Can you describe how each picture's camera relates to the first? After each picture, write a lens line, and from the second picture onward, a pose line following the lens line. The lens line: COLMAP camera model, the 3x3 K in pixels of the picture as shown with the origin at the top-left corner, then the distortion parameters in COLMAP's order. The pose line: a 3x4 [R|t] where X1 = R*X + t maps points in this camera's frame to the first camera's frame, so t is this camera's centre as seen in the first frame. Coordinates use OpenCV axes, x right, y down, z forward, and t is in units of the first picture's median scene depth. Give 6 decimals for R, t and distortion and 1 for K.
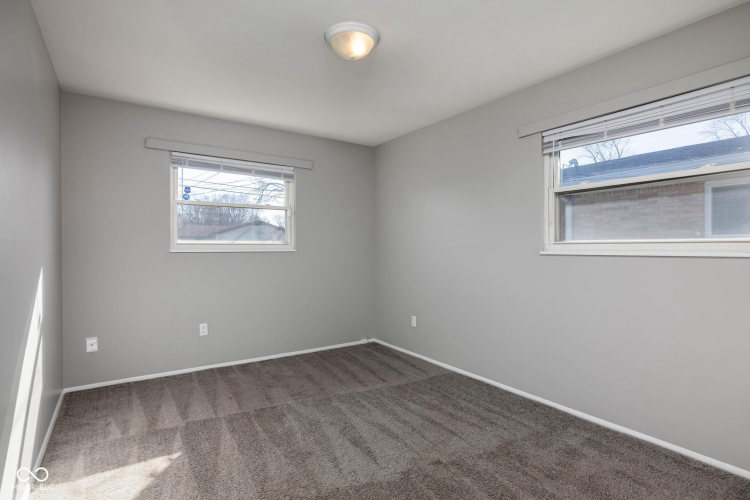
lens RADIAL K [[388.6, 0, 376.5], [0, 388.6, 247.0], [0, 0, 1]] dist [-0.000630, 0.001726]
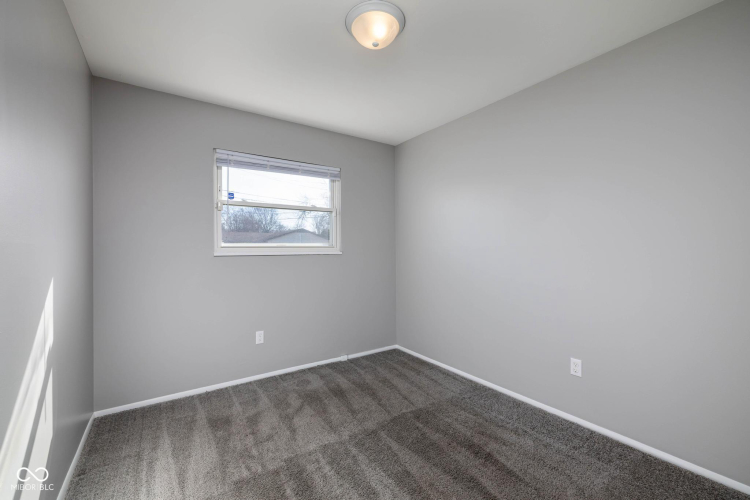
lens RADIAL K [[525.5, 0, 375.1], [0, 525.5, 228.2], [0, 0, 1]] dist [-0.006408, -0.002093]
pose [[0.969856, 0.003731, 0.243651, -0.450159], [0.005833, 0.999241, -0.038520, -0.003068], [-0.243610, 0.038780, 0.969098, -0.302621]]
